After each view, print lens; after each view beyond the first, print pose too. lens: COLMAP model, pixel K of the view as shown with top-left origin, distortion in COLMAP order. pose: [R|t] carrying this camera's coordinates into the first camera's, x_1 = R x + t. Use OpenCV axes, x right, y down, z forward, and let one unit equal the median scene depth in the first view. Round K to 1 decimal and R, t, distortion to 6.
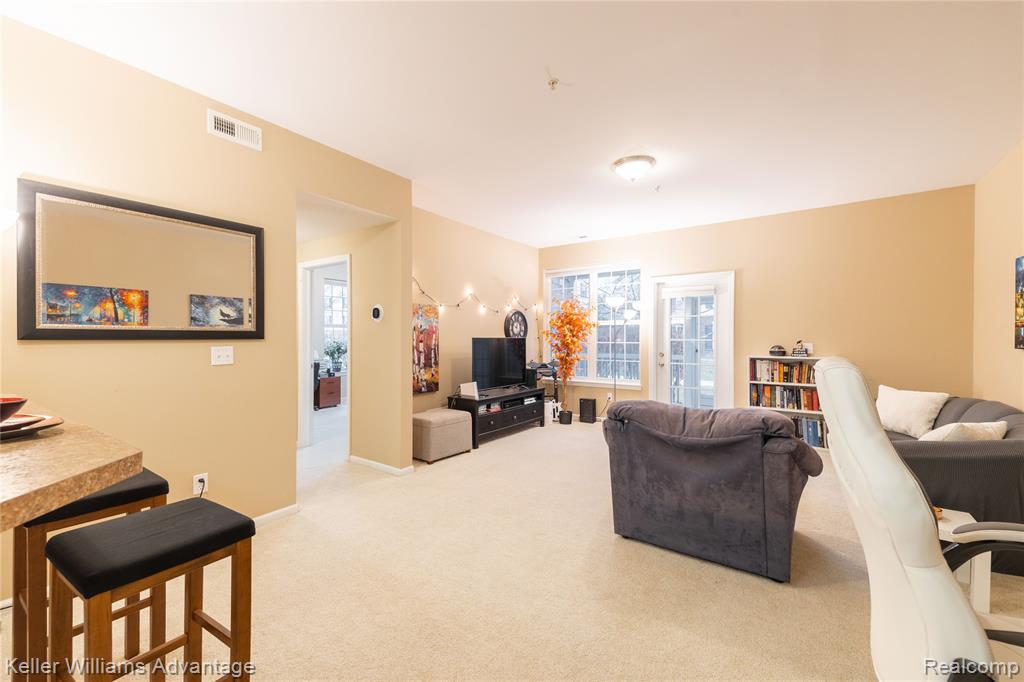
lens RADIAL K [[415.2, 0, 512.7], [0, 415.2, 337.5], [0, 0, 1]] dist [0.058294, -0.021683]
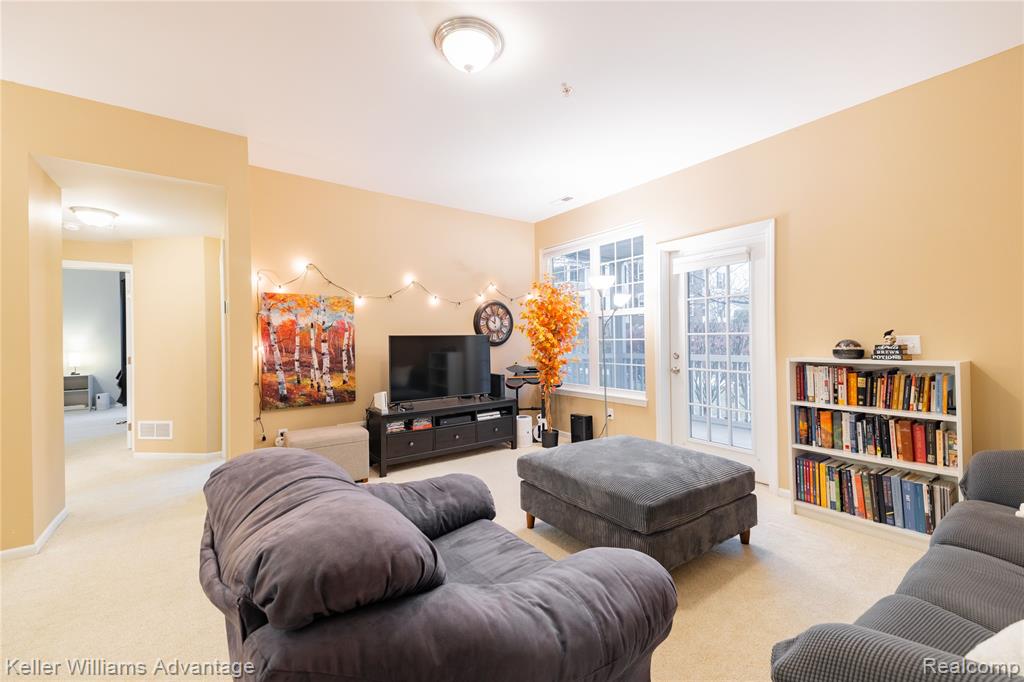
lens RADIAL K [[415.2, 0, 512.7], [0, 415.2, 337.5], [0, 0, 1]] dist [0.058294, -0.021683]
pose [[0.948003, -0.015512, -0.317883, 0.390458], [0.015748, 0.999874, -0.001829, 0.009459], [0.317872, -0.003272, 0.948128, 0.323950]]
